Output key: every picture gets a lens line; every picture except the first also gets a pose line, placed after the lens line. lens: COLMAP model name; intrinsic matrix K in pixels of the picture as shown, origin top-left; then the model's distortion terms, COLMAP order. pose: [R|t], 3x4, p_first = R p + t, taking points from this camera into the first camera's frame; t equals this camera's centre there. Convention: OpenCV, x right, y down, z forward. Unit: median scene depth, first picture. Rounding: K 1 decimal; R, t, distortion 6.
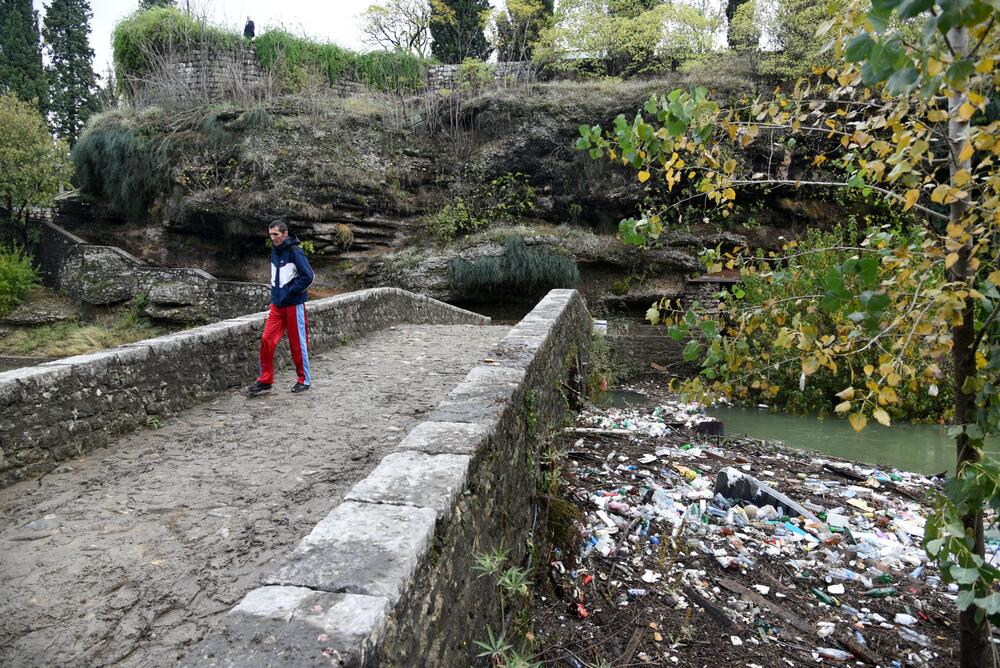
lens RADIAL K [[679.6, 0, 500.7], [0, 679.6, 338.6], [0, 0, 1]] dist [-0.059031, 0.015562]
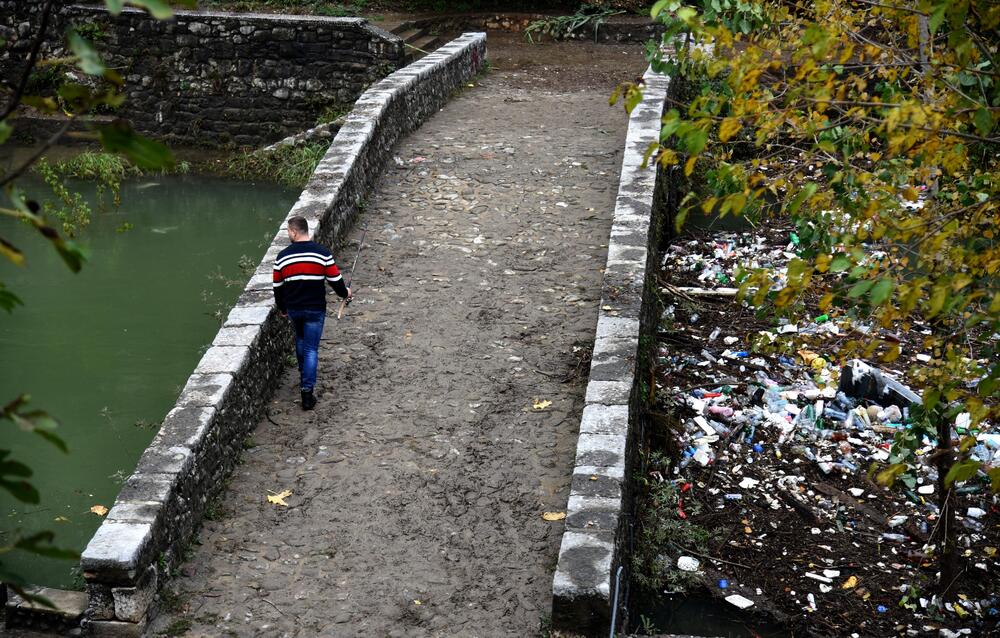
lens RADIAL K [[2127.8, 0, 489.4], [0, 2127.8, 319.2], [0, 0, 1]] dist [-0.070158, 0.000000]
pose [[0.998722, -0.030674, 0.040180, -0.069884], [0.021160, 0.975544, 0.218785, -0.145189], [-0.045908, -0.217655, 0.974946, -0.499996]]
